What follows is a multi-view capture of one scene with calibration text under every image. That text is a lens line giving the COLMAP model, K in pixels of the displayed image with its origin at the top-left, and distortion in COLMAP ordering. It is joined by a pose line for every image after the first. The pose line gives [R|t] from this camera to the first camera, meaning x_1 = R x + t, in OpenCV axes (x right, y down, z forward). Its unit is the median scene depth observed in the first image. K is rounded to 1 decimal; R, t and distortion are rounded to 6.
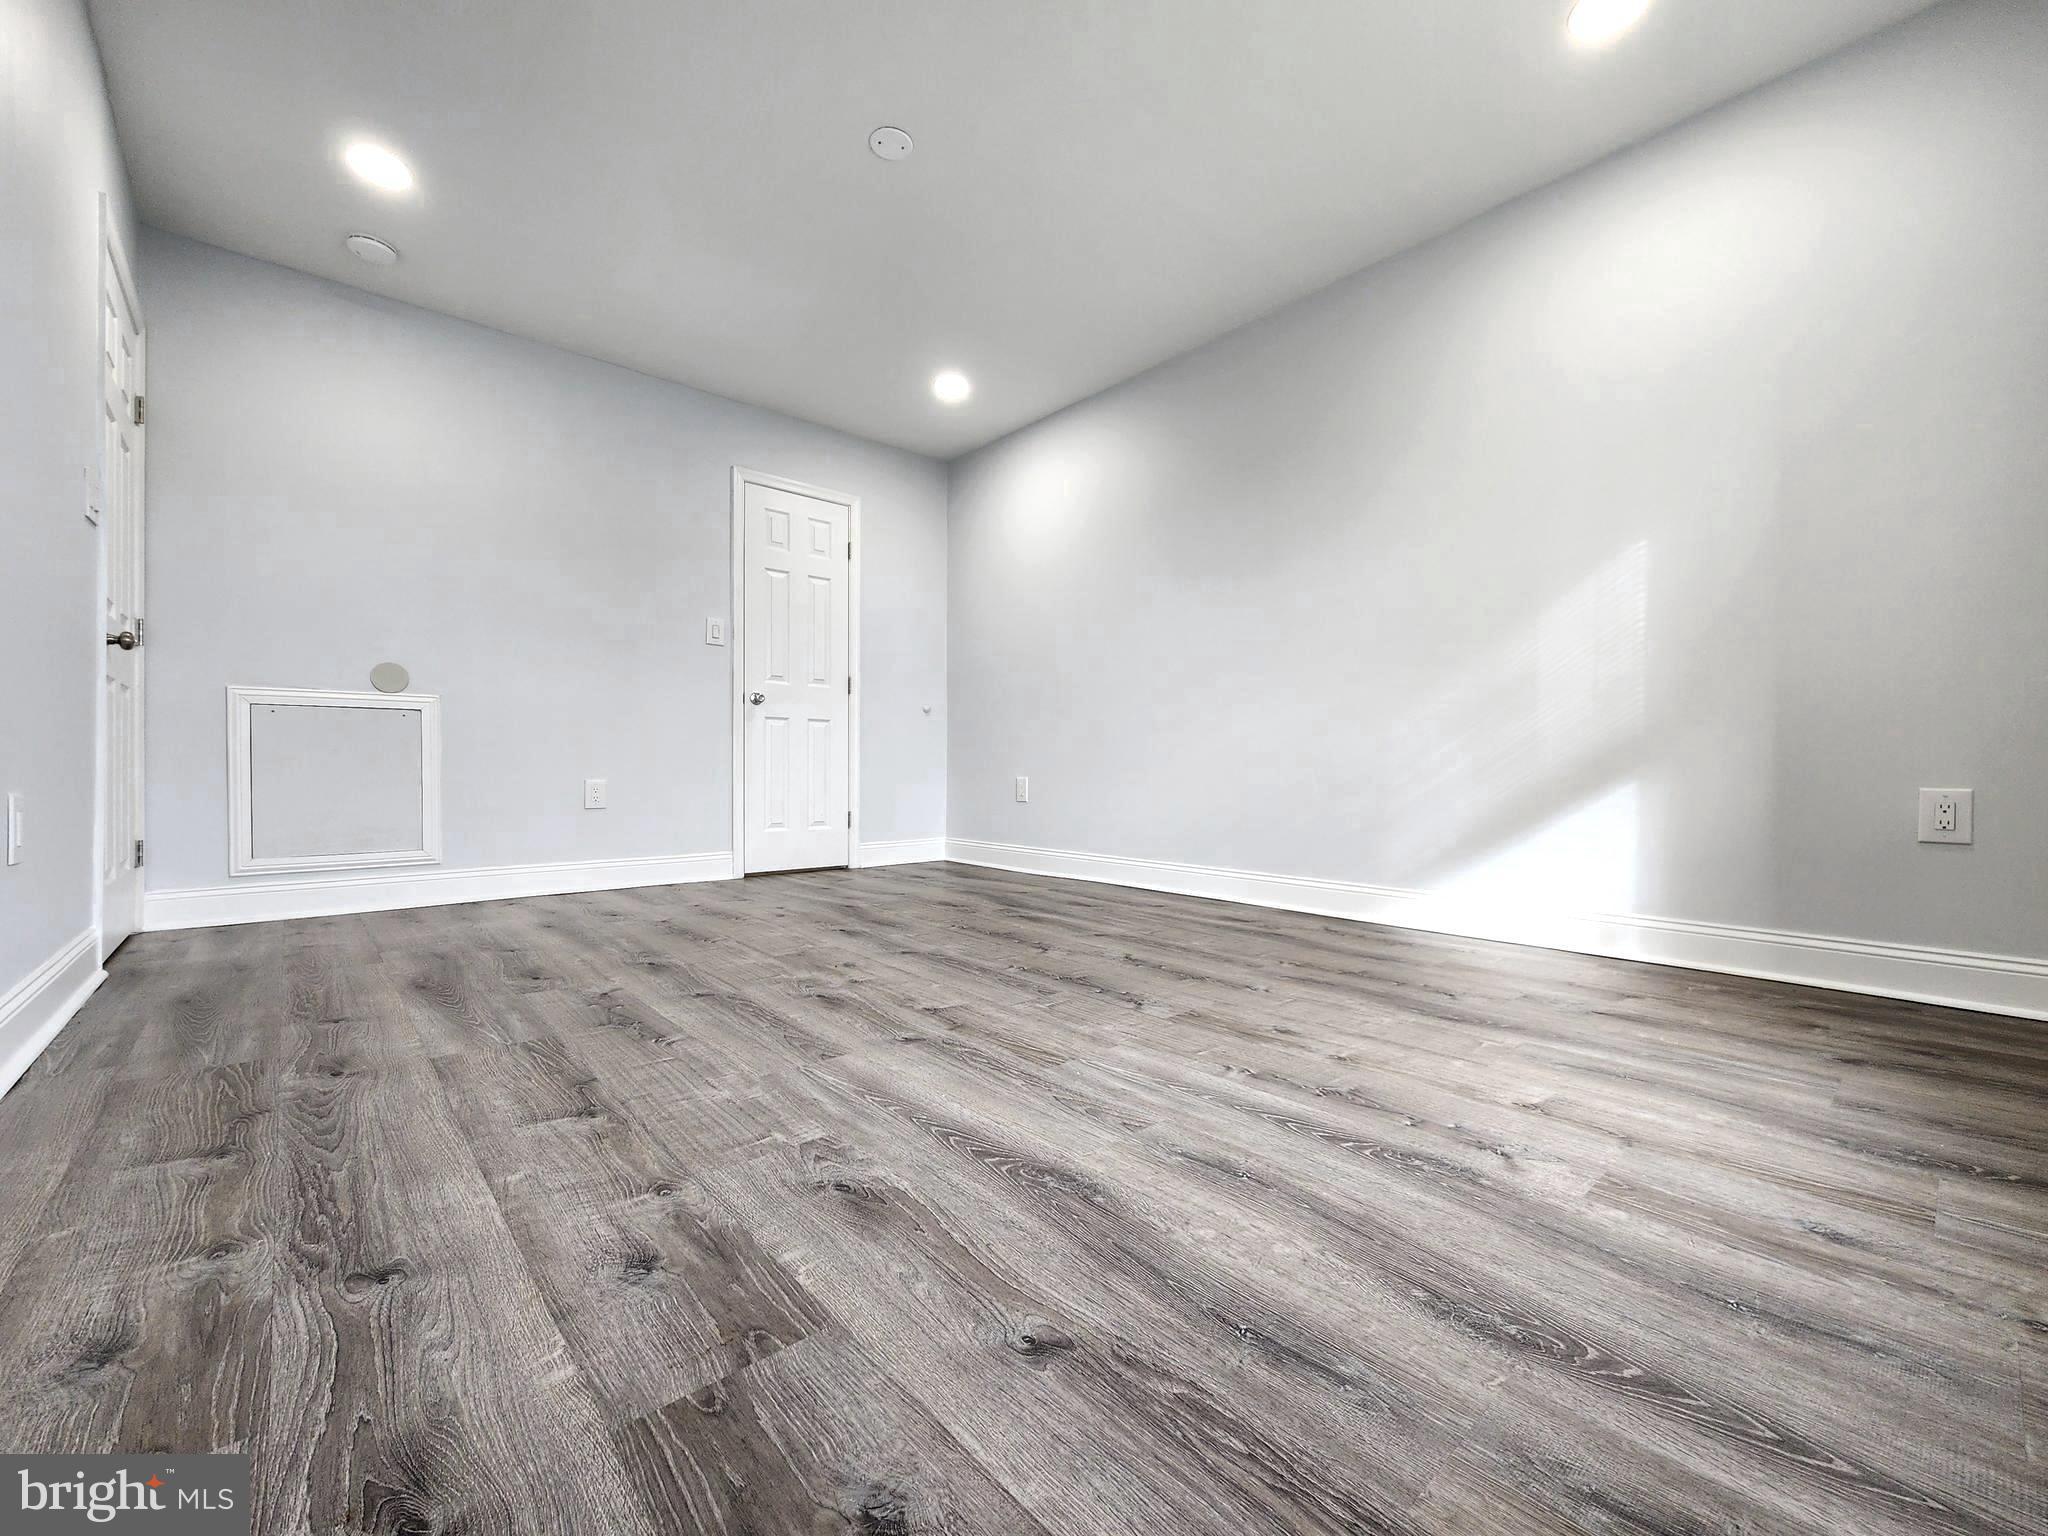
lens RADIAL K [[830.3, 0, 1025.4], [0, 830.3, 767.5], [0, 0, 1]] dist [-0.000293, 0.000050]
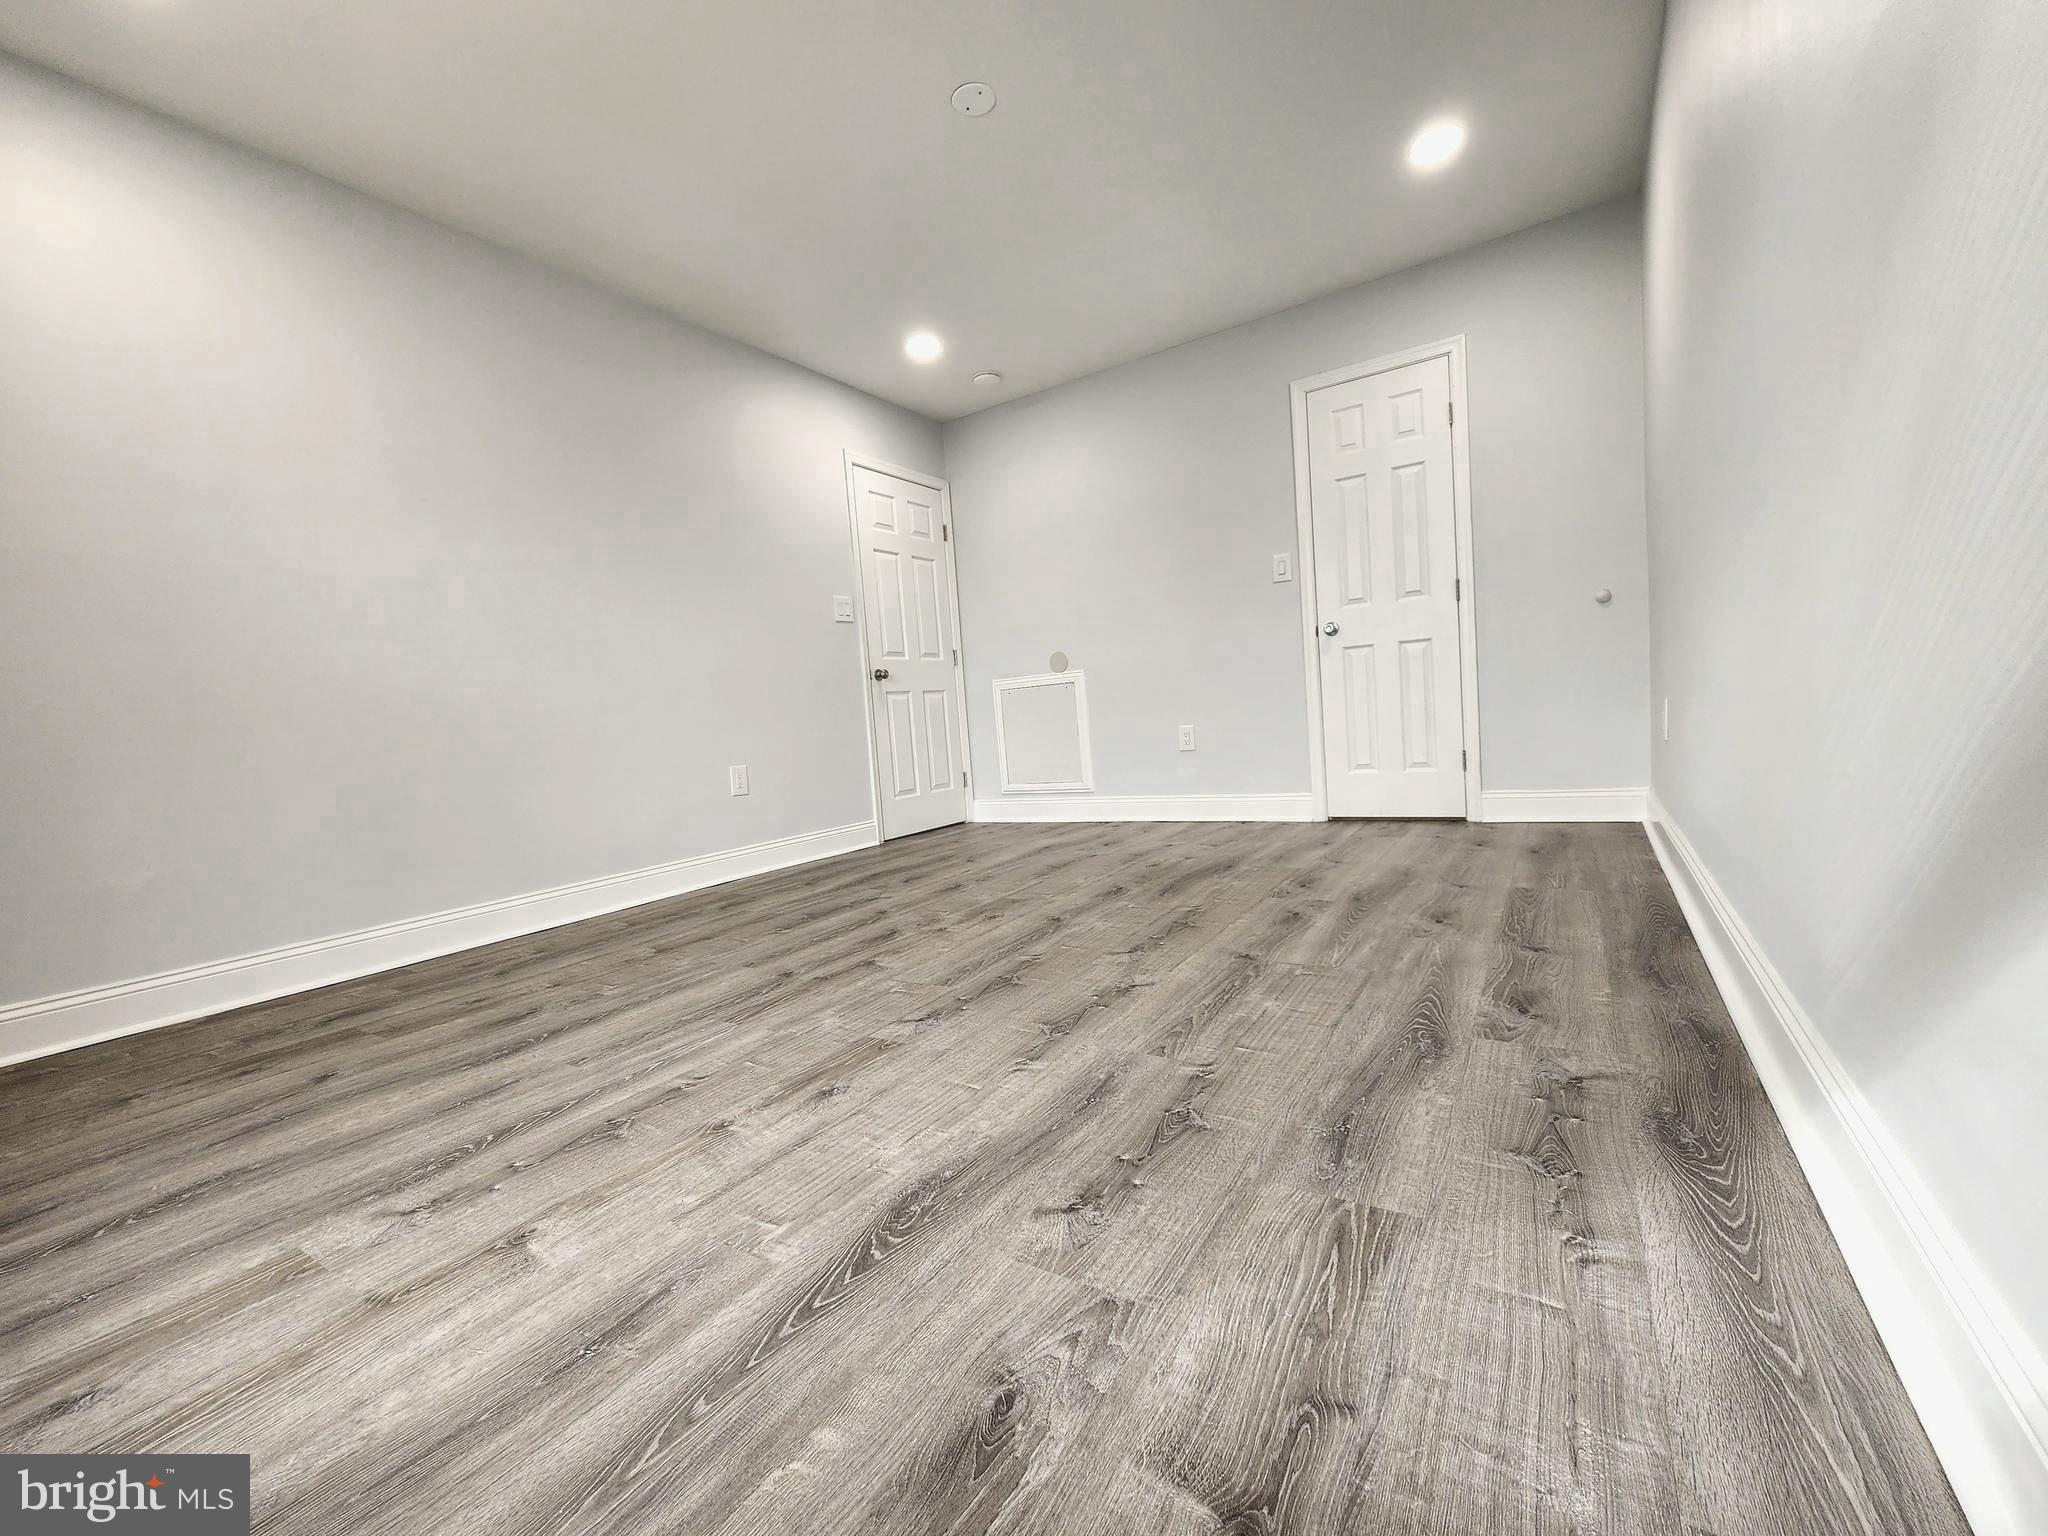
lens RADIAL K [[830.3, 0, 1028.0], [0, 830.3, 775.8], [0, 0, 1]] dist [-0.000293, 0.000050]
pose [[0.280803, 0.046632, -0.958632, 1.298795], [0.082334, 0.993967, 0.072469, -0.044529], [0.956227, -0.099277, 0.275269, 1.129710]]
